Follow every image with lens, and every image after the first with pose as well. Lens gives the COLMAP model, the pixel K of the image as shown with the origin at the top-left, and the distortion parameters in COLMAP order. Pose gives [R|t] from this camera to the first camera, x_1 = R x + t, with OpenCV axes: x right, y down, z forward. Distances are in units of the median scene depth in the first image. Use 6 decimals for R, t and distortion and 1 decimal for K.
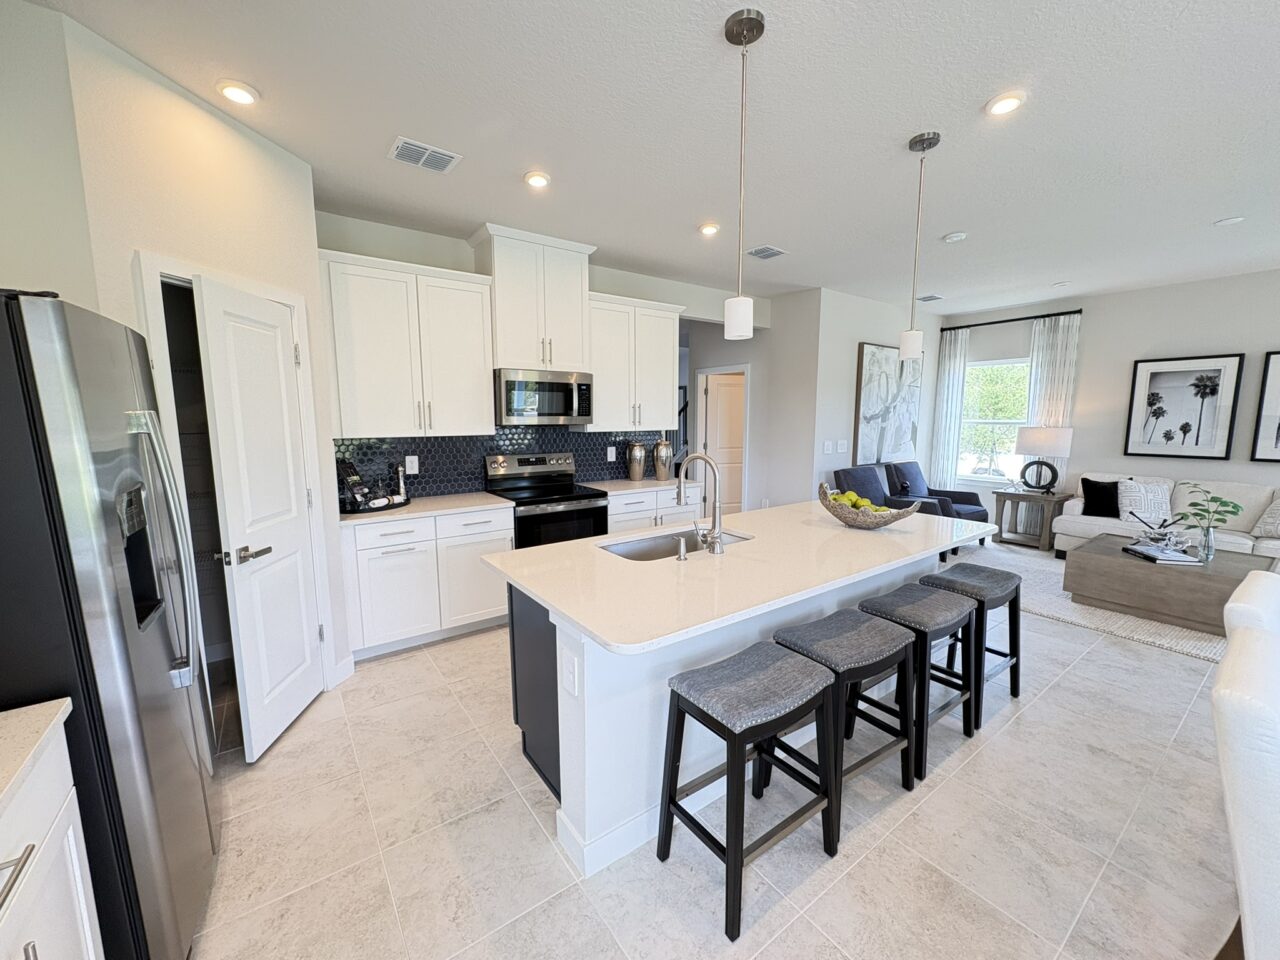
lens RADIAL K [[506.9, 0, 640.0], [0, 506.9, 480.0], [0, 0, 1]] dist [0.000004, -0.000092]
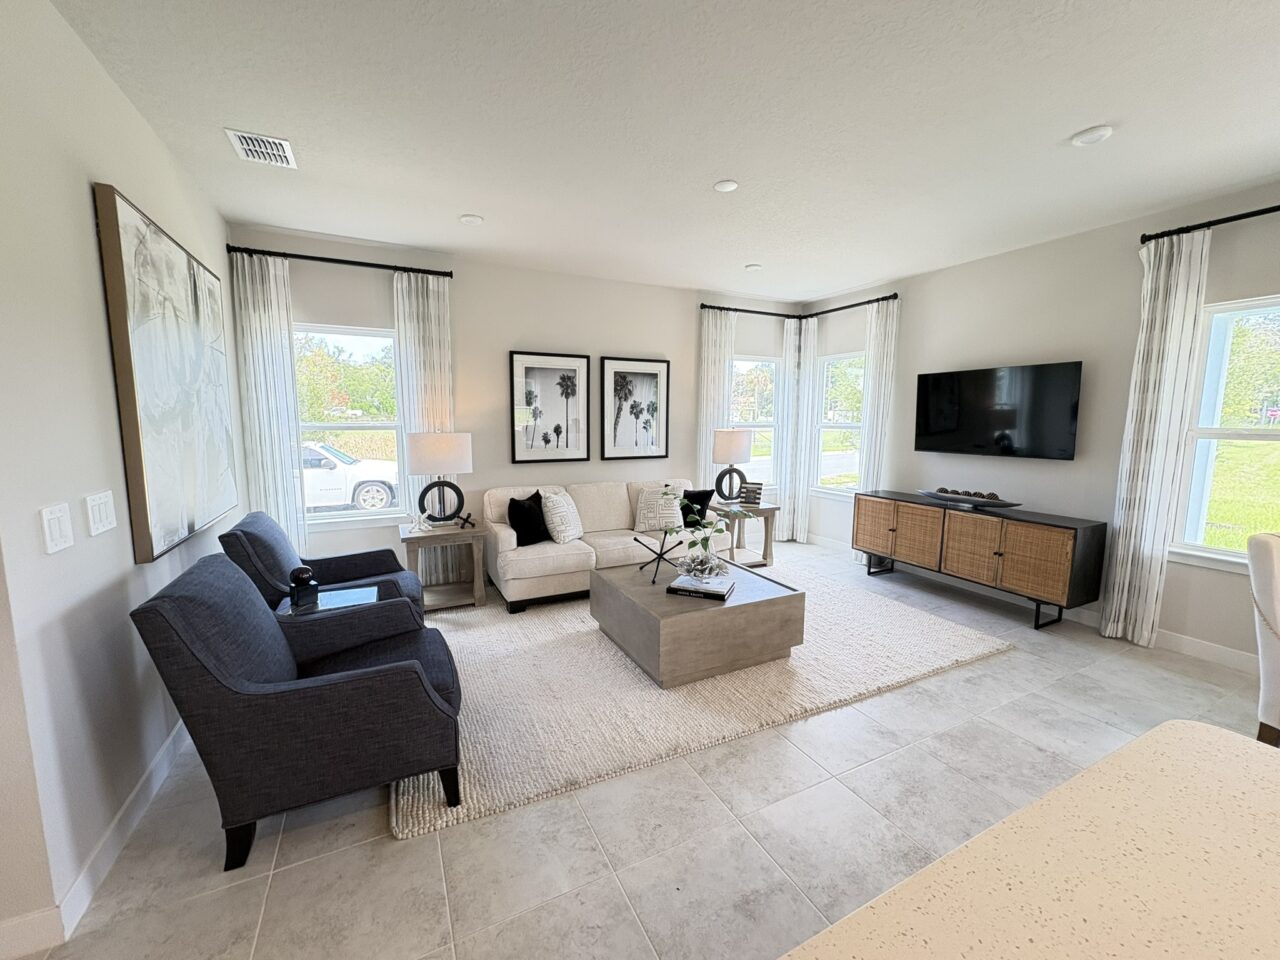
lens RADIAL K [[506.9, 0, 640.0], [0, 506.9, 480.0], [0, 0, 1]] dist [0.000004, -0.000092]
pose [[0.156681, -0.117200, 0.980671, 0.159835], [0.121303, 0.987700, 0.098659, -0.079798], [-0.980172, 0.103500, 0.168970, 0.658464]]
